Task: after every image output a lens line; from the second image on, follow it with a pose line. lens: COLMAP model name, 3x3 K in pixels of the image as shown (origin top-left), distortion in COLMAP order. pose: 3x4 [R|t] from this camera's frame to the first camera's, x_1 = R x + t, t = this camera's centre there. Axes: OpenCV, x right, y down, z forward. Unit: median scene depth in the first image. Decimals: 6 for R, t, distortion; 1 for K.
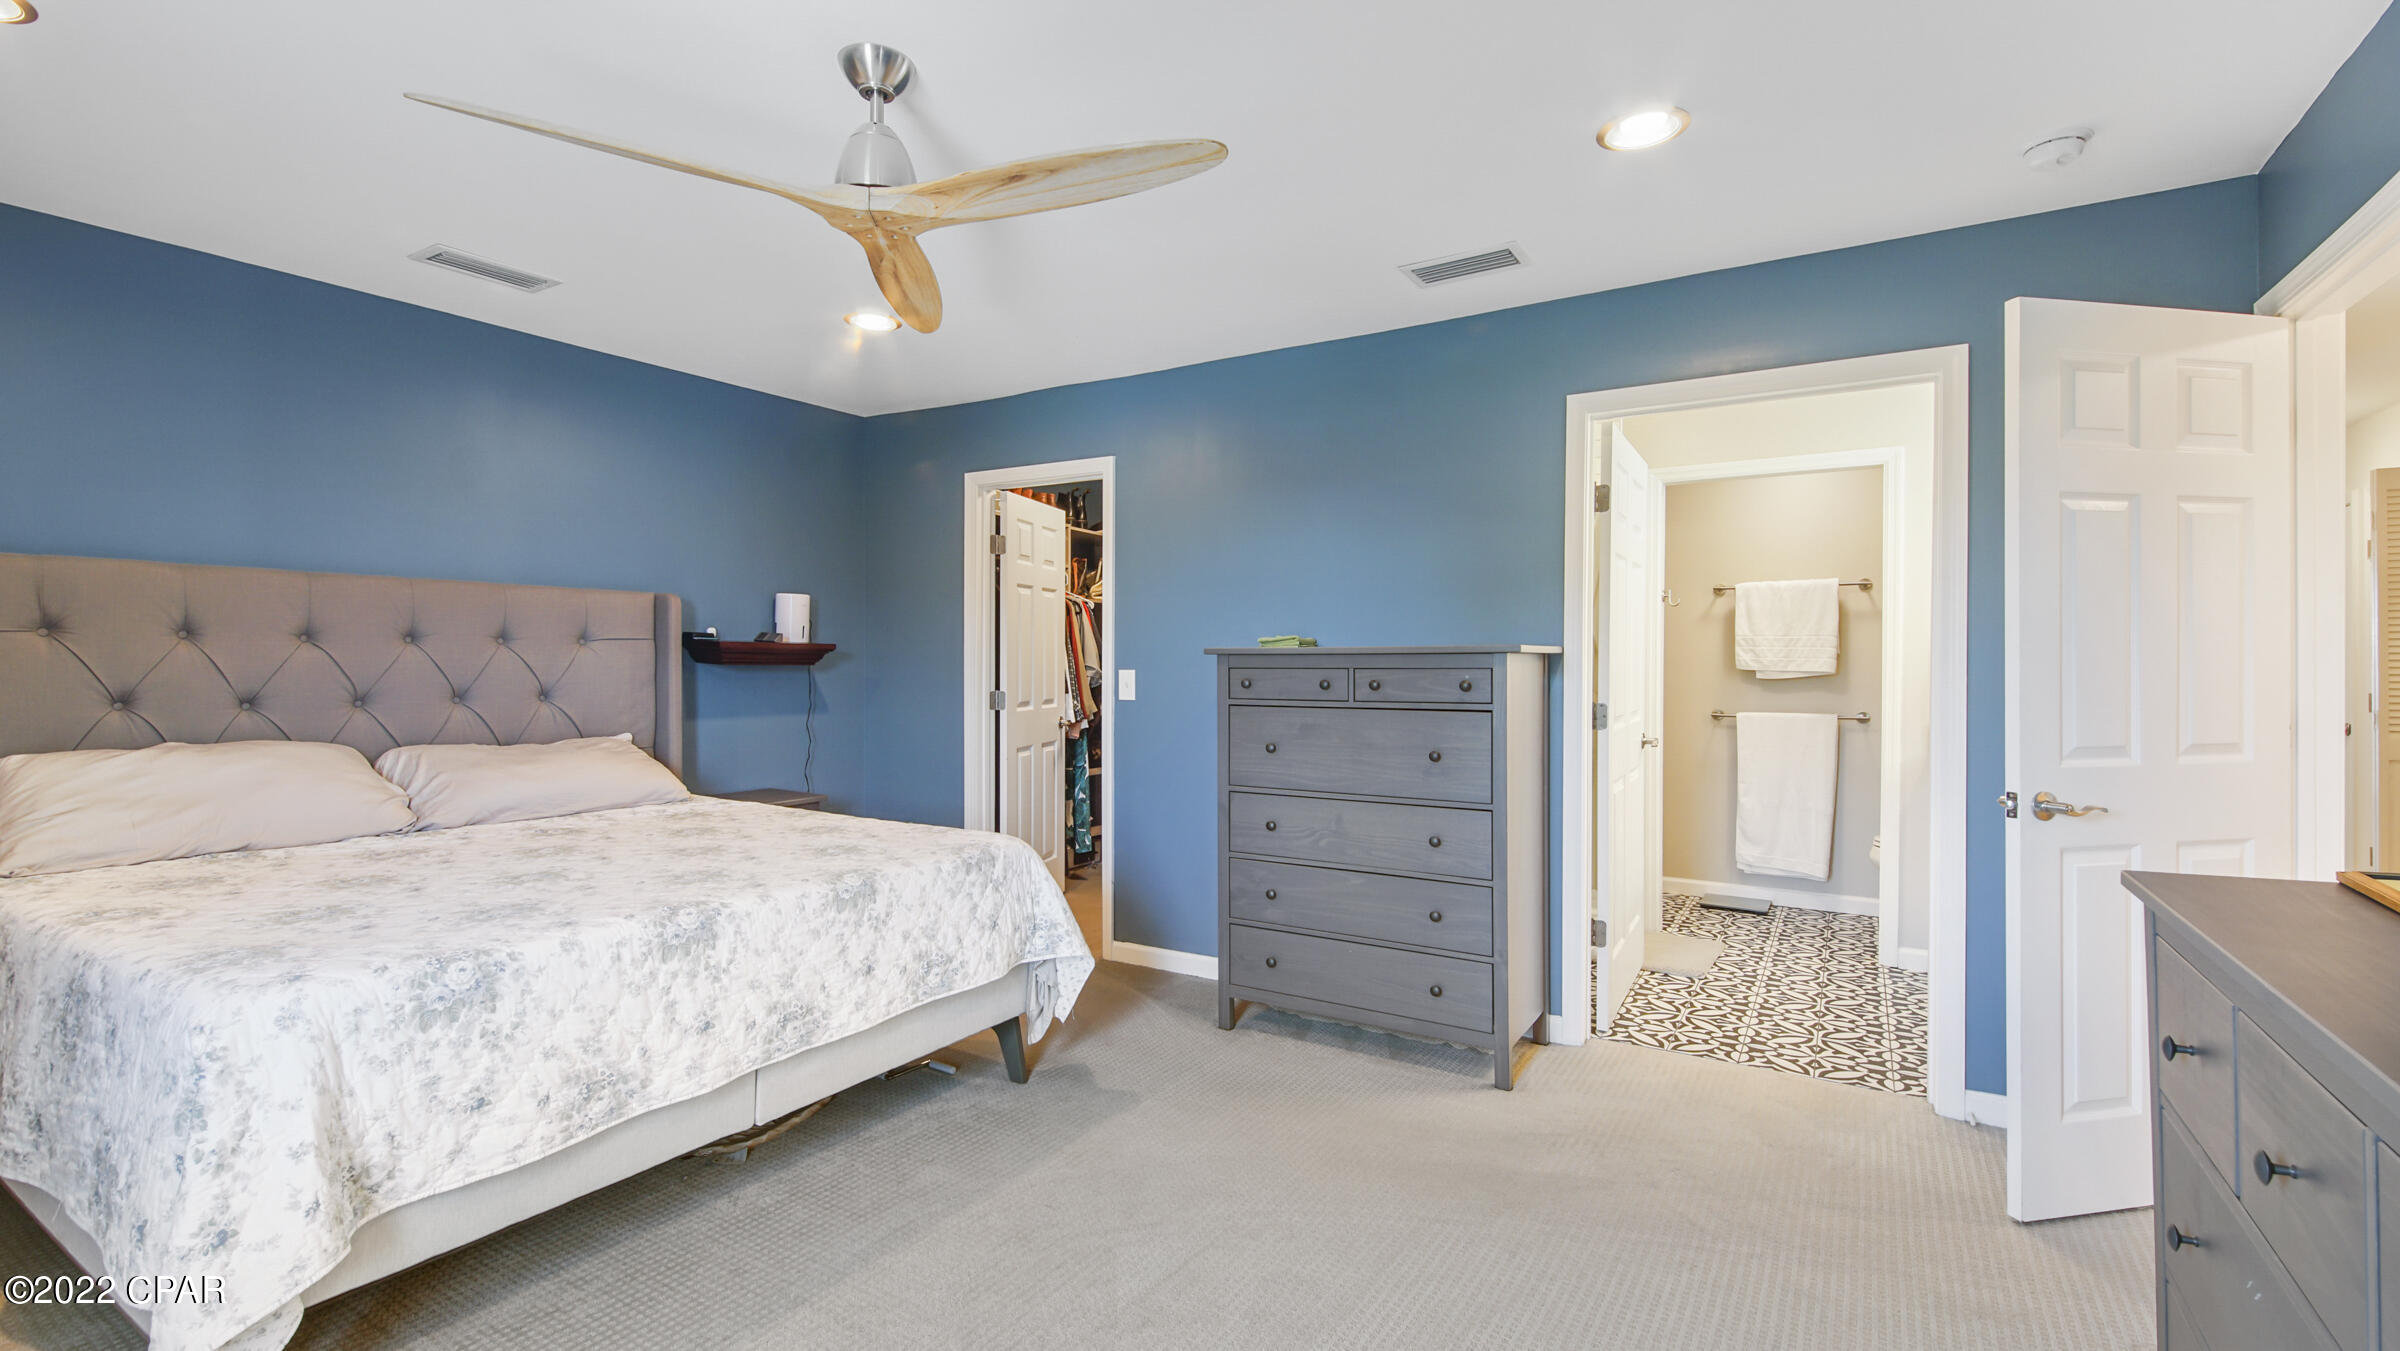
lens RADIAL K [[1047.9, 0, 1159.8], [0, 1047.9, 692.5], [0, 0, 1]] dist [0.002406, -0.011550]
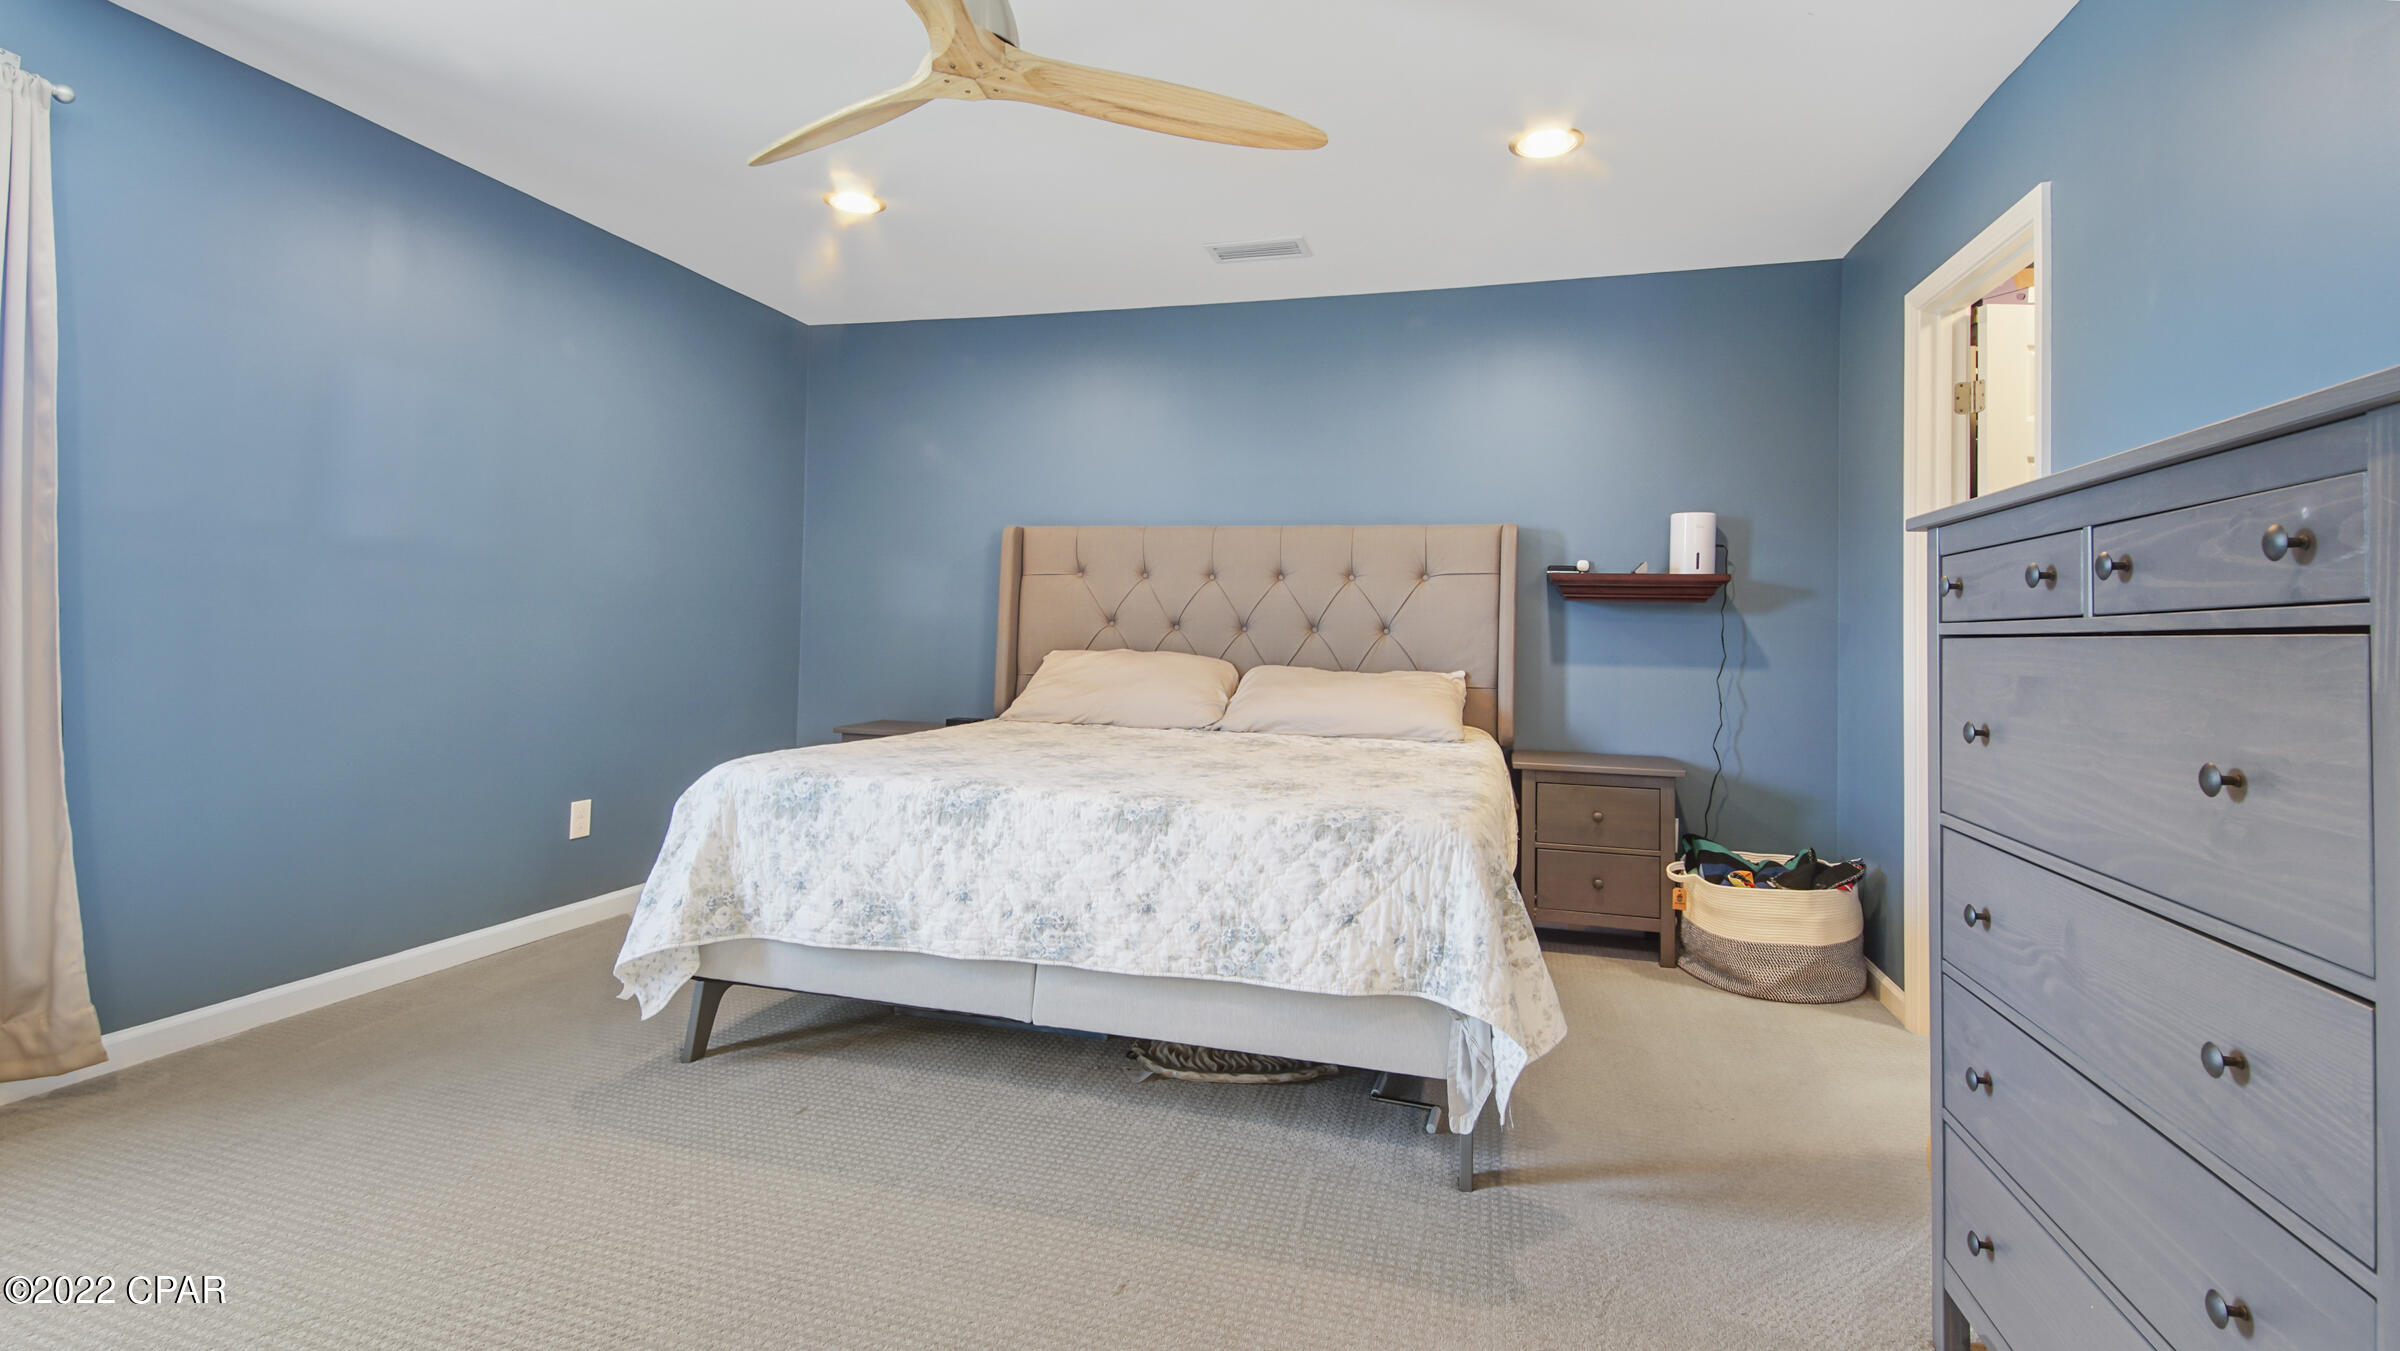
lens RADIAL K [[1087.3, 0, 1201.3], [0, 1087.3, 651.8], [0, 0, 1]] dist [0.021393, -0.000505]
pose [[0.293690, 0.018734, -0.955717, 0.615724], [-0.051552, 0.998663, 0.003734, 0.047742], [0.954510, 0.048173, 0.294263, 0.794325]]
